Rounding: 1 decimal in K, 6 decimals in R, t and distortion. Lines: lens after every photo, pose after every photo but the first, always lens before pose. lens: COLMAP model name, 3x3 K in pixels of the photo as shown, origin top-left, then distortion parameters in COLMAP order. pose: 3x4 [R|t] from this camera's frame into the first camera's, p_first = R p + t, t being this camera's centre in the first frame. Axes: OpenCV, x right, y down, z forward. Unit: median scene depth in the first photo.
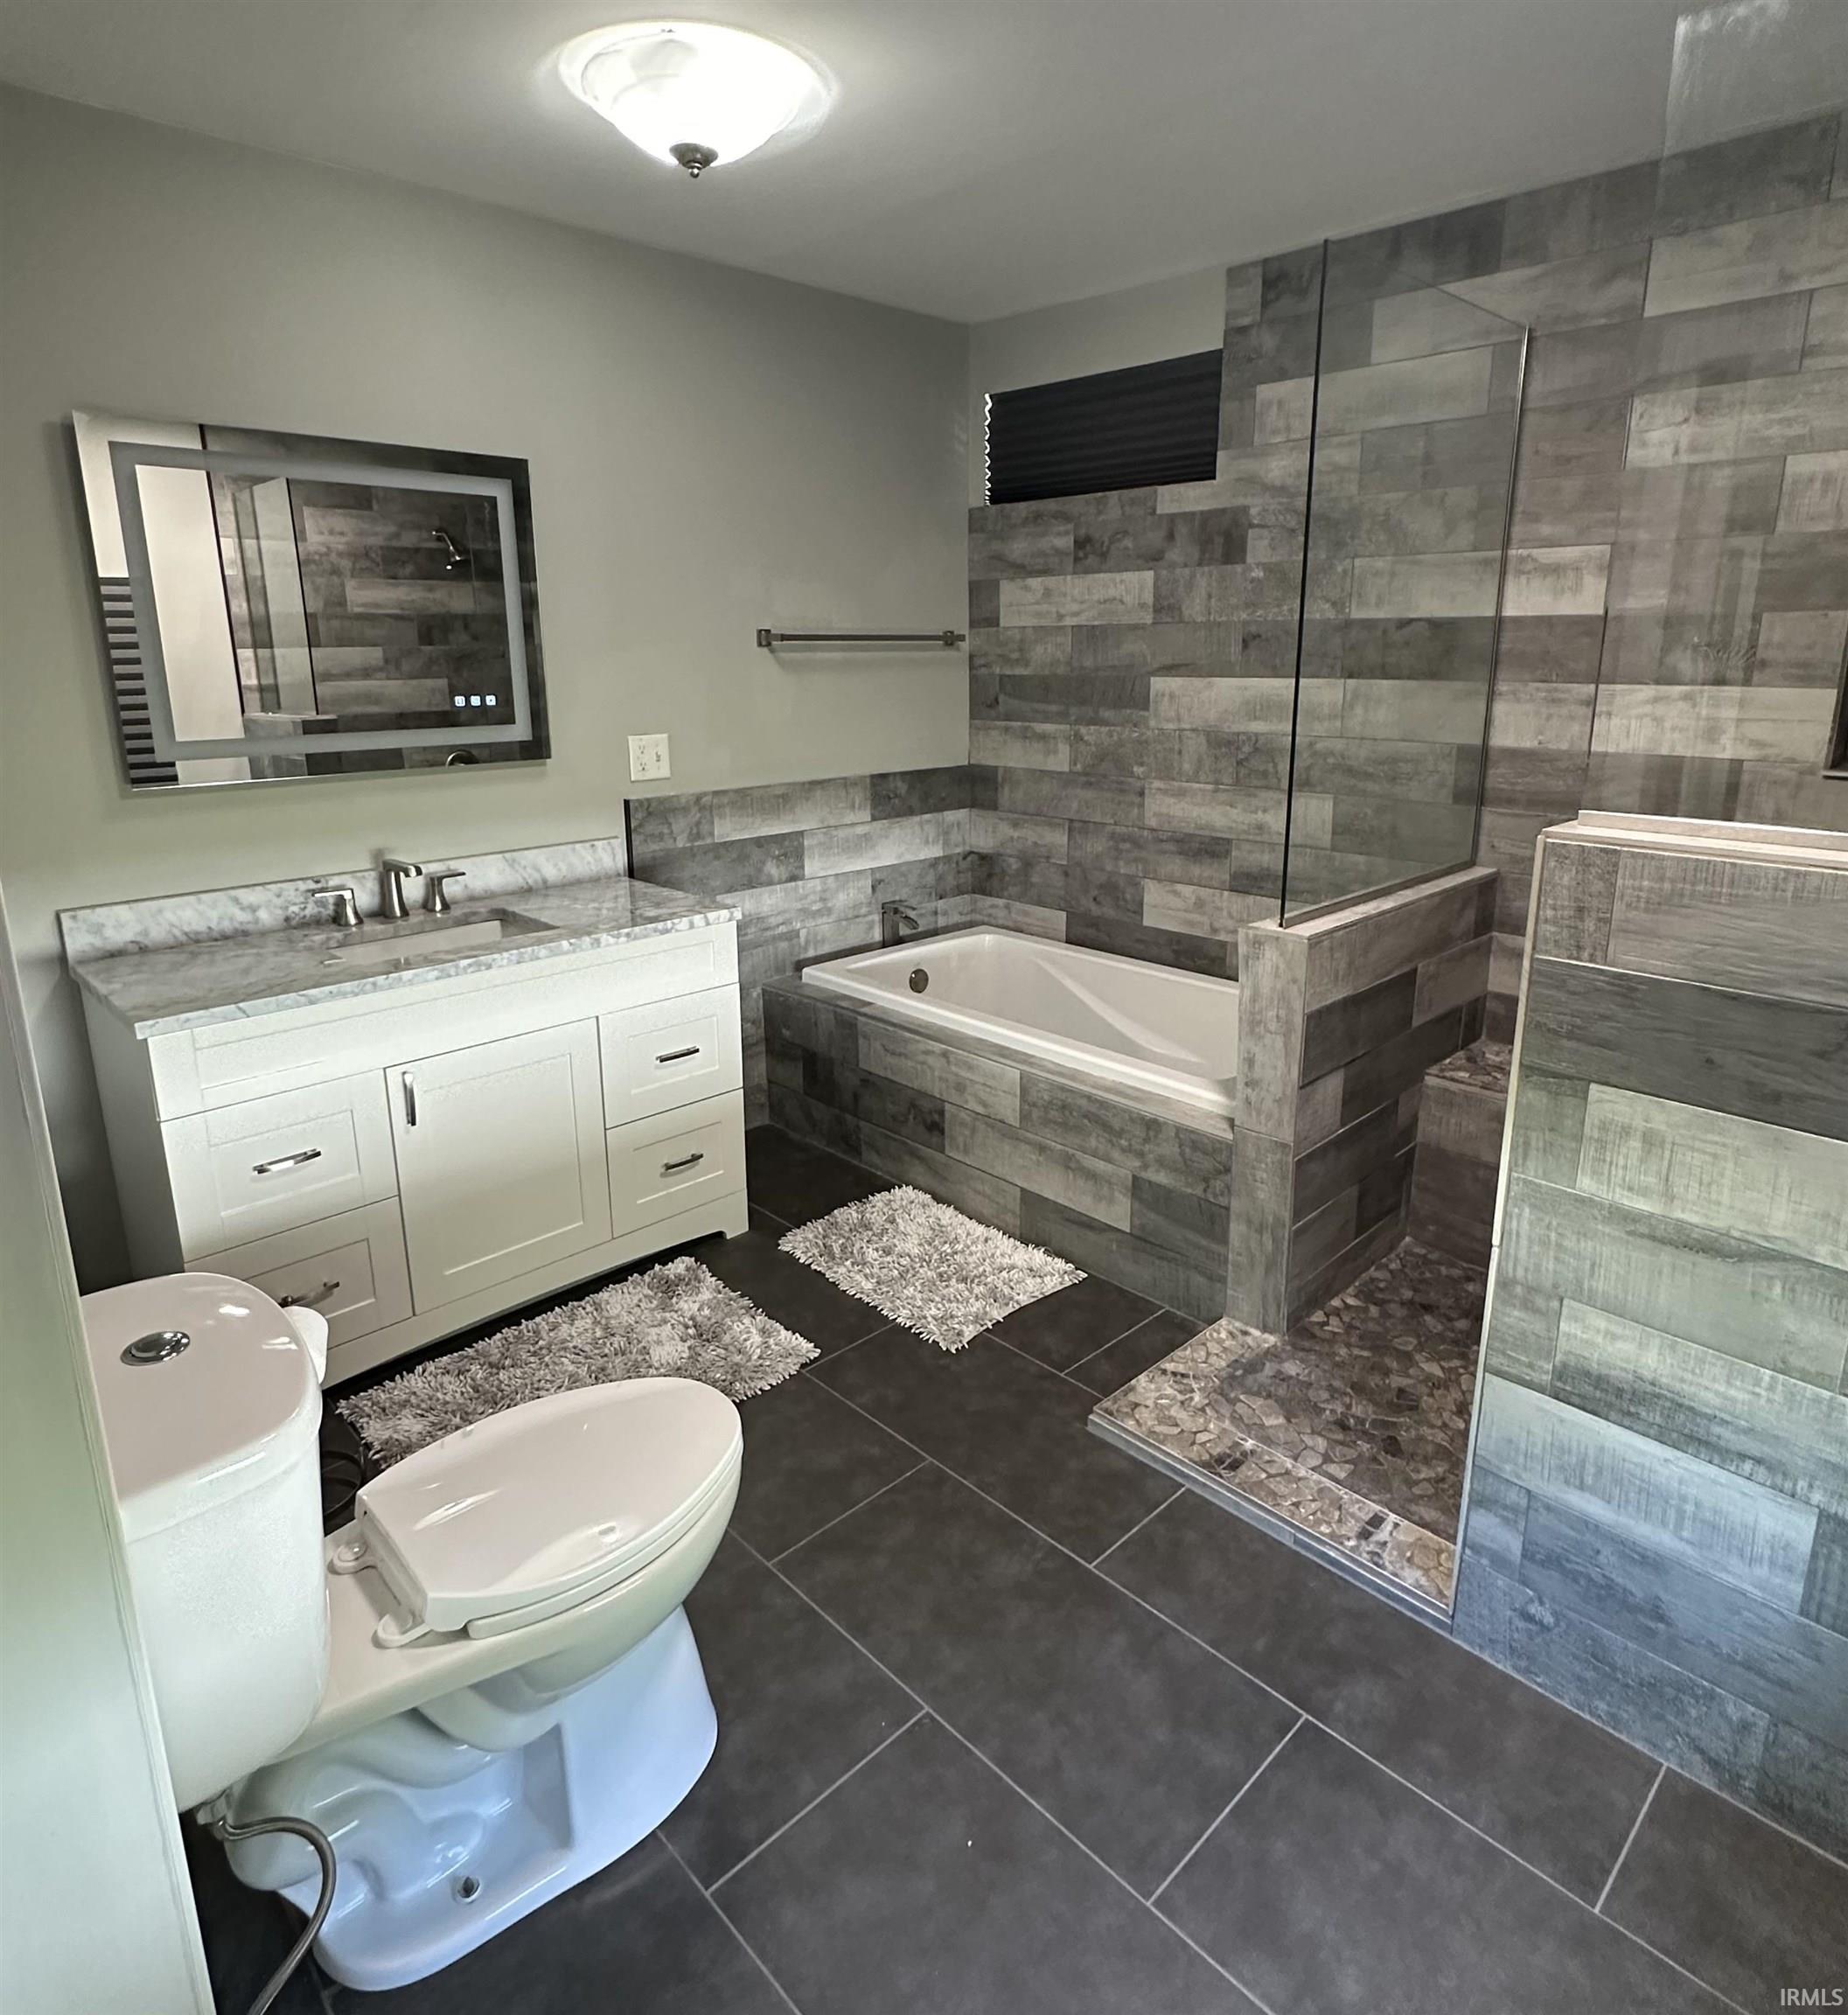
lens RADIAL K [[1200.6, 0, 923.3], [0, 1200.6, 922.4], [0, 0, 1]] dist [0.005226, -0.000809]
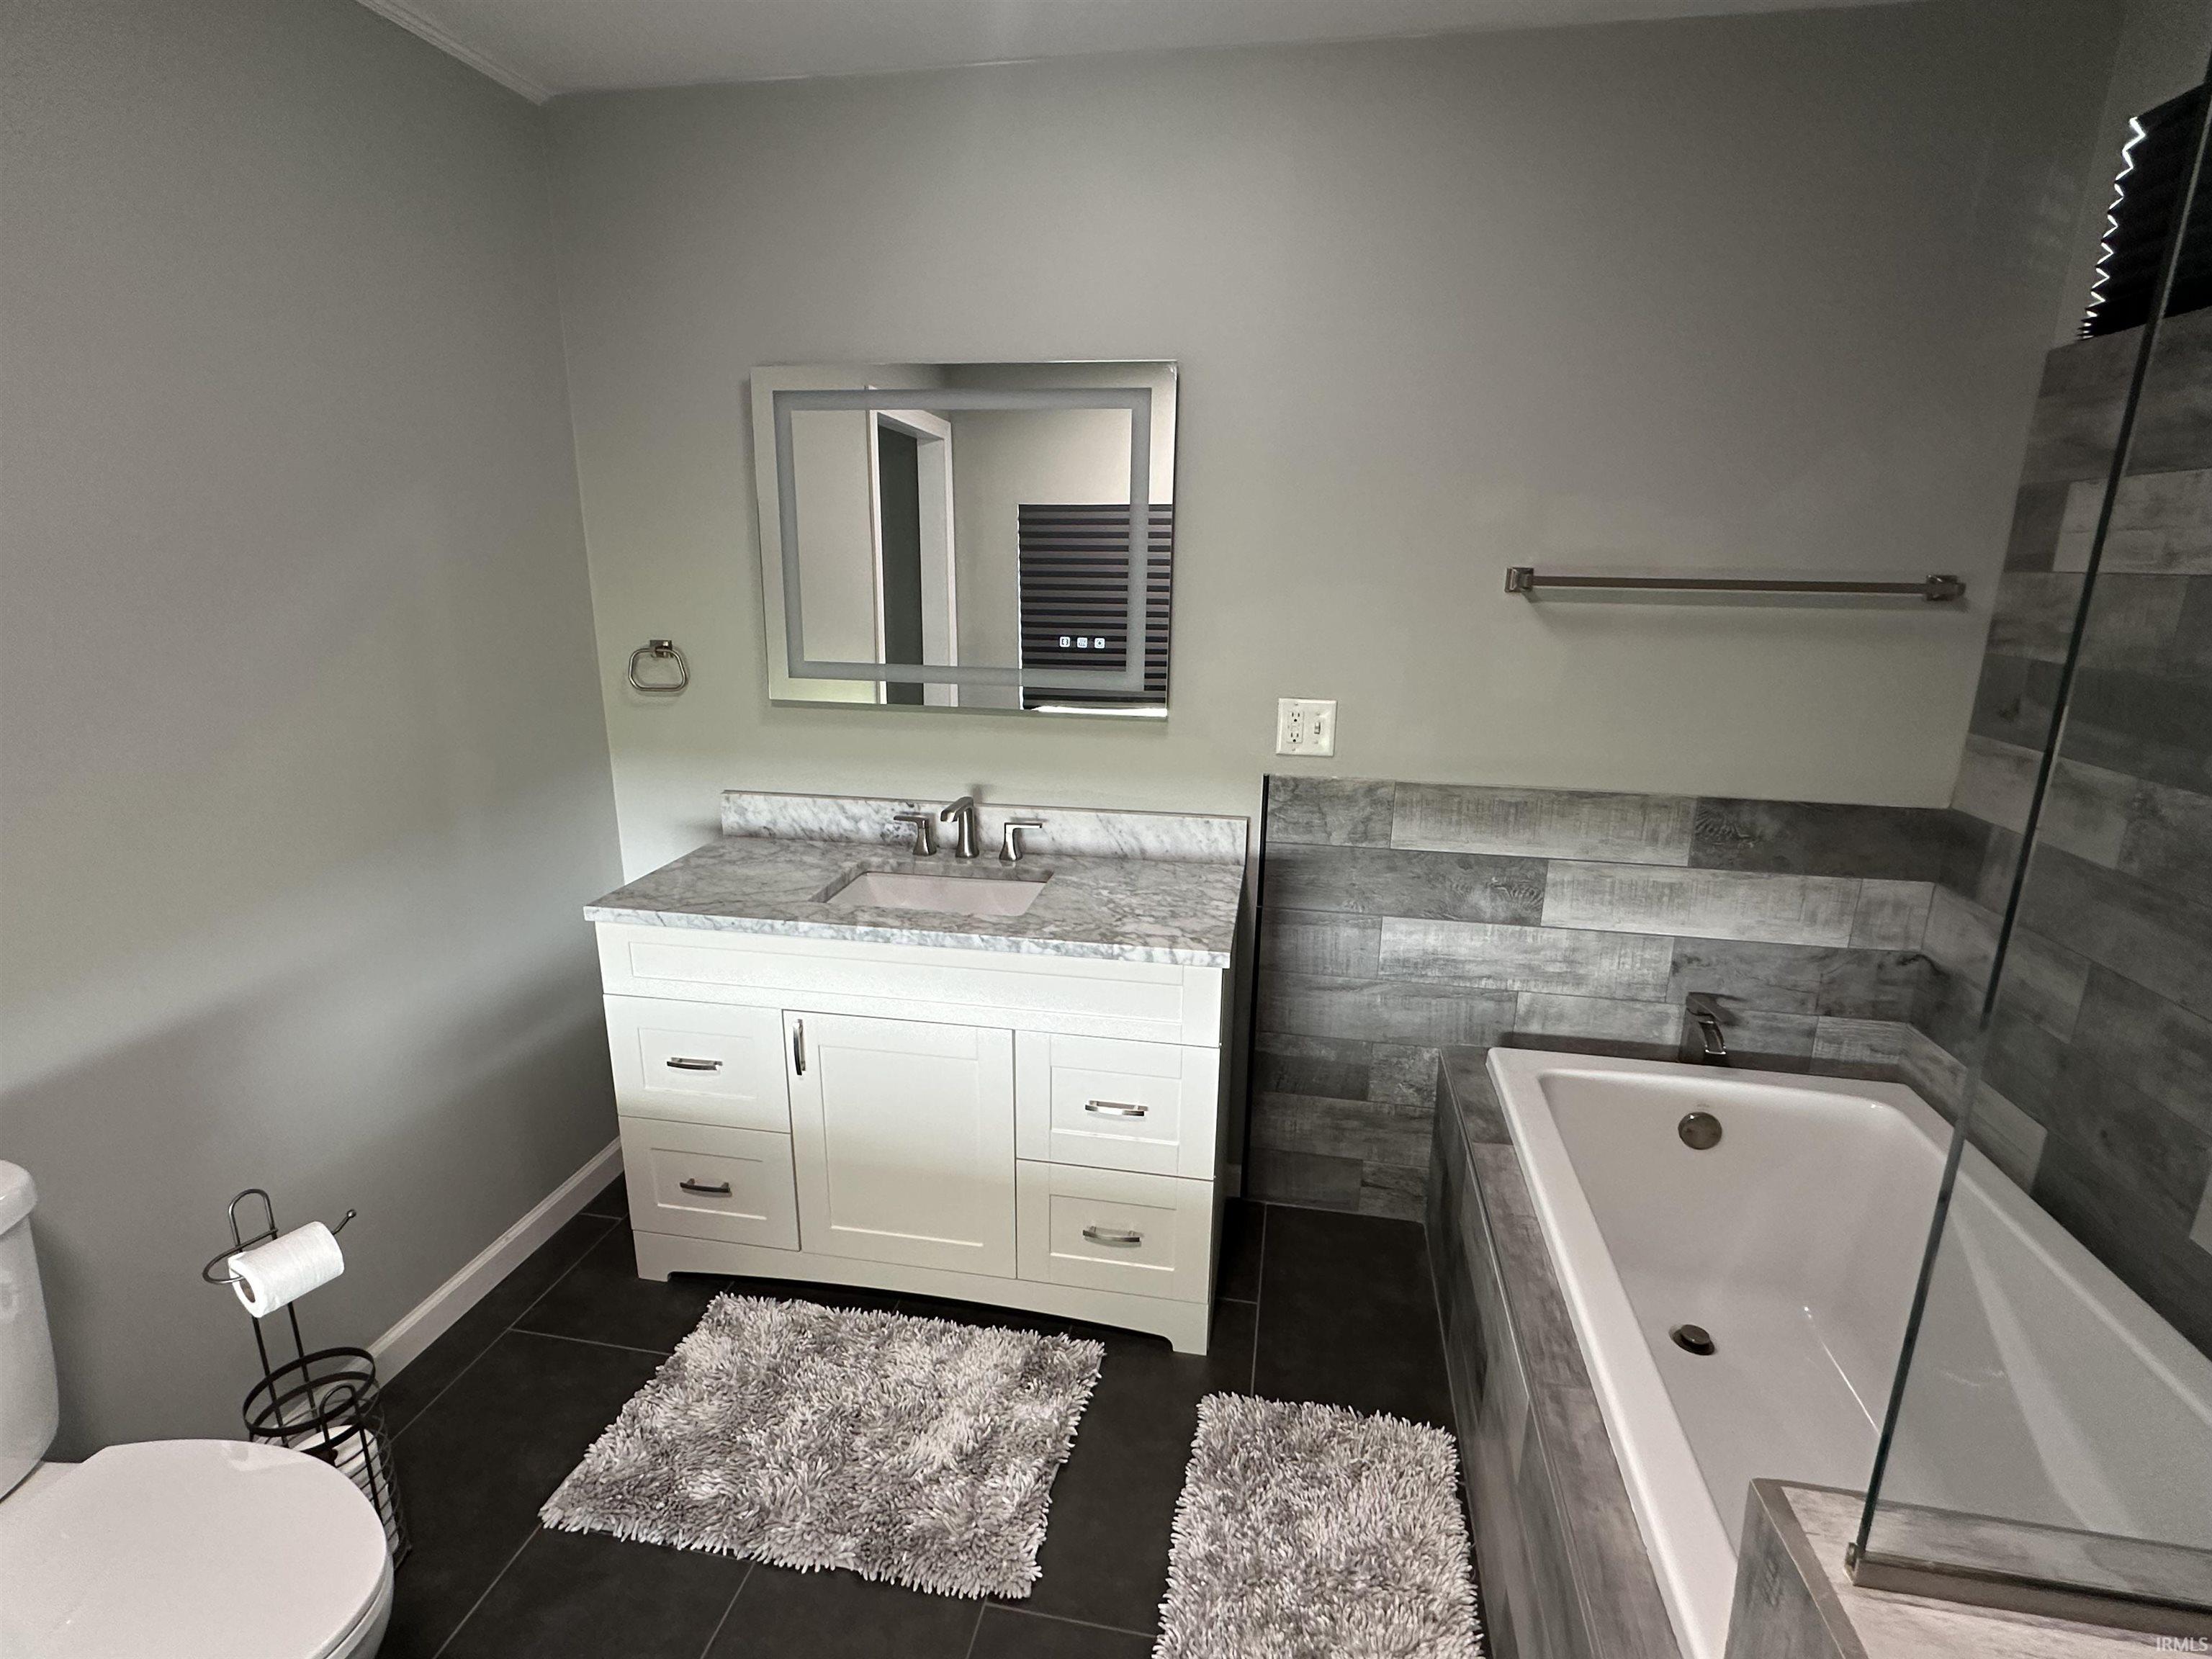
lens RADIAL K [[1077.5, 0, 1101.9], [0, 1077.5, 827.3], [0, 0, 1]] dist [0.001900, 0.001004]
pose [[0.582271, 0.218569, -0.783063, 0.245565], [-0.200614, 0.972027, 0.122140, -0.124292], [0.787854, 0.085975, 0.609831, 0.435948]]
